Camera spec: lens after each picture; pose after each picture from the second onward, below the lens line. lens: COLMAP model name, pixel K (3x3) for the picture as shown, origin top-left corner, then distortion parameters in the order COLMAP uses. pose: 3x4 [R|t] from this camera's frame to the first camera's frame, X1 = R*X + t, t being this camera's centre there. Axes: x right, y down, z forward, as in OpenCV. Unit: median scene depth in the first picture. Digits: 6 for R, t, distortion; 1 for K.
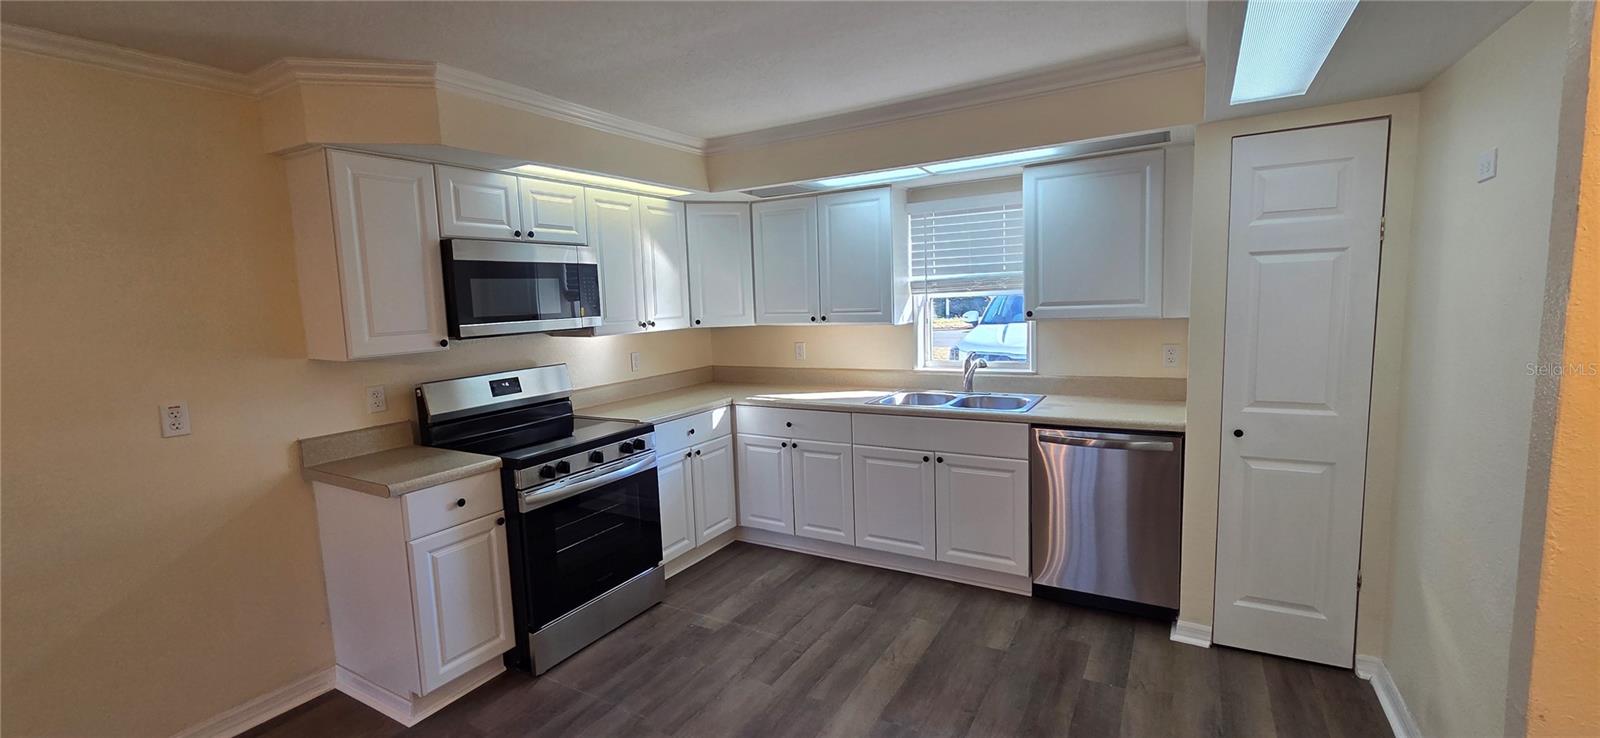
lens RADIAL K [[653.5, 0, 800.0], [0, 653.5, 369.0], [0, 0, 1]] dist [0.002872, -0.000150]
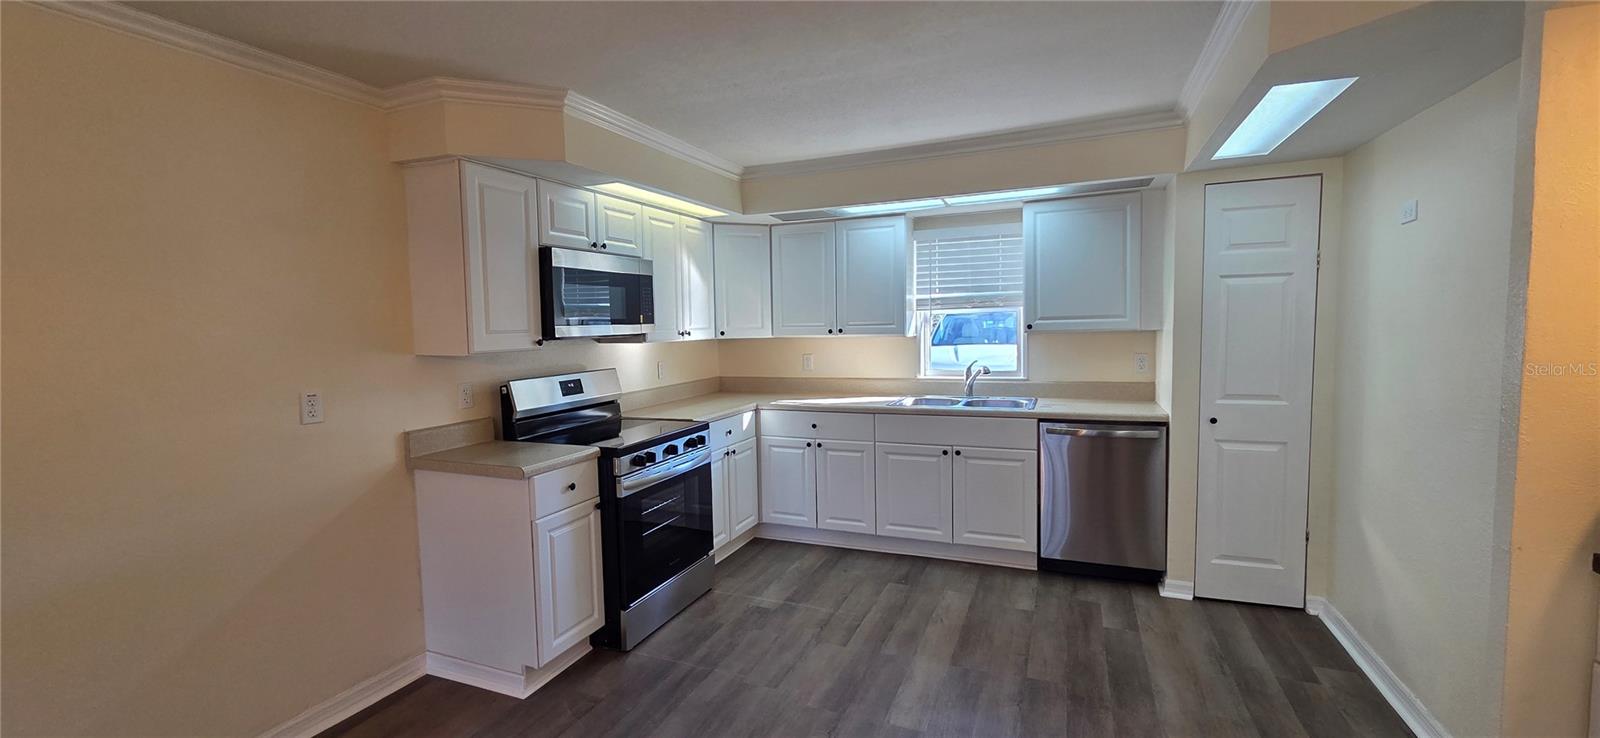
lens RADIAL K [[650.8, 0, 795.4], [0, 650.8, 368.3], [0, 0, 1]] dist [0.001981, 0.000006]
pose [[0.991209, 0.004922, 0.132213, -0.242762], [0.001042, 0.998986, -0.045000, 0.046865], [-0.132301, 0.044742, 0.990199, -0.105873]]
